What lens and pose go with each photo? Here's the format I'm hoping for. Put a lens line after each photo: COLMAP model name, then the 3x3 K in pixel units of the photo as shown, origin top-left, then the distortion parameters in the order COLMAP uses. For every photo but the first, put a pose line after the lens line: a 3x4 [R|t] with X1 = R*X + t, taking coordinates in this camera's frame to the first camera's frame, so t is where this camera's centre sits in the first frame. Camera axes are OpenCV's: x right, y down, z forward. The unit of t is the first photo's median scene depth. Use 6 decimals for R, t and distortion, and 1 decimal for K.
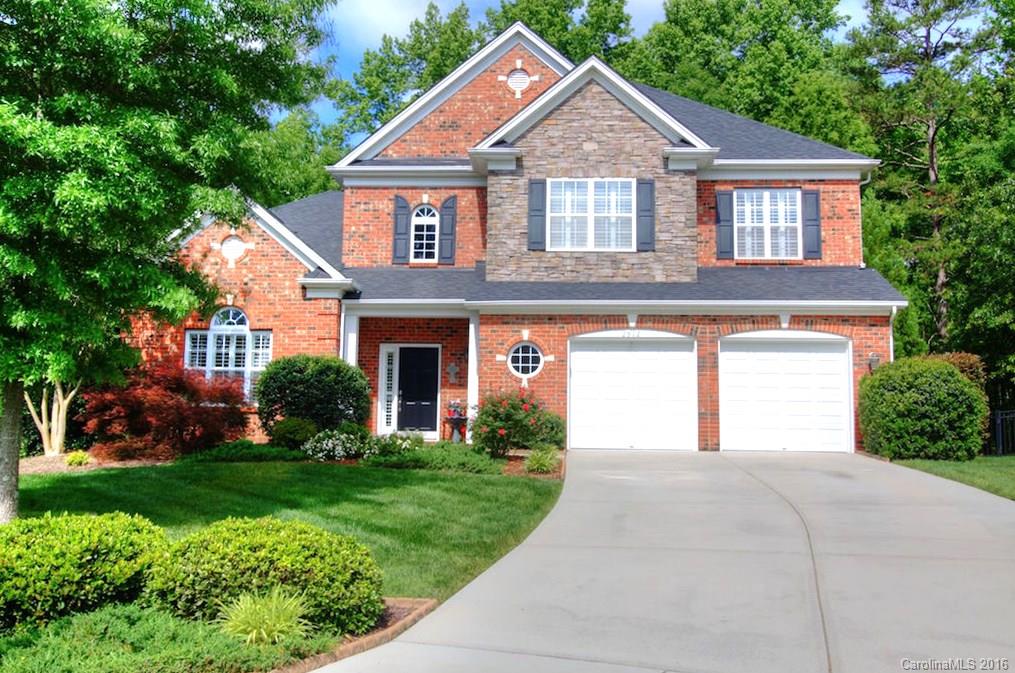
lens RADIAL K [[975.0, 0, 511.0], [0, 975.0, 337.9], [0, 0, 1]] dist [-0.007197, 0.000000]
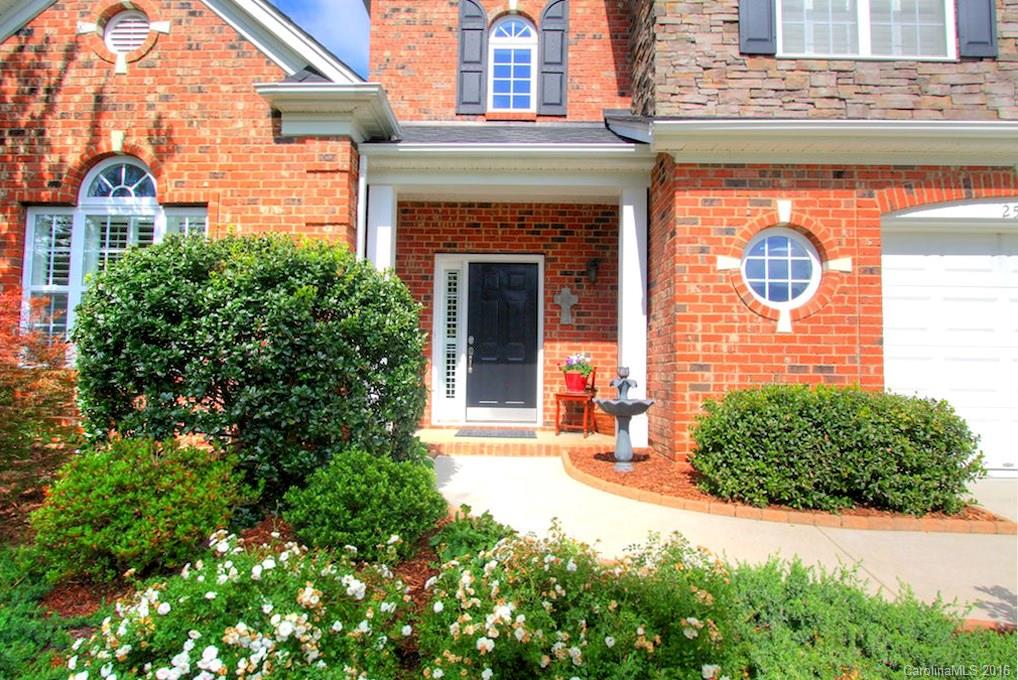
lens RADIAL K [[514.6, 0, 500.1], [0, 514.6, 338.9], [0, 0, 1]] dist [-0.002728, -0.000576]
pose [[0.999432, 0.004778, 0.033353, -0.112915], [-0.006853, 0.998029, 0.062373, 0.038389], [-0.032989, -0.062566, 0.997495, 0.739136]]
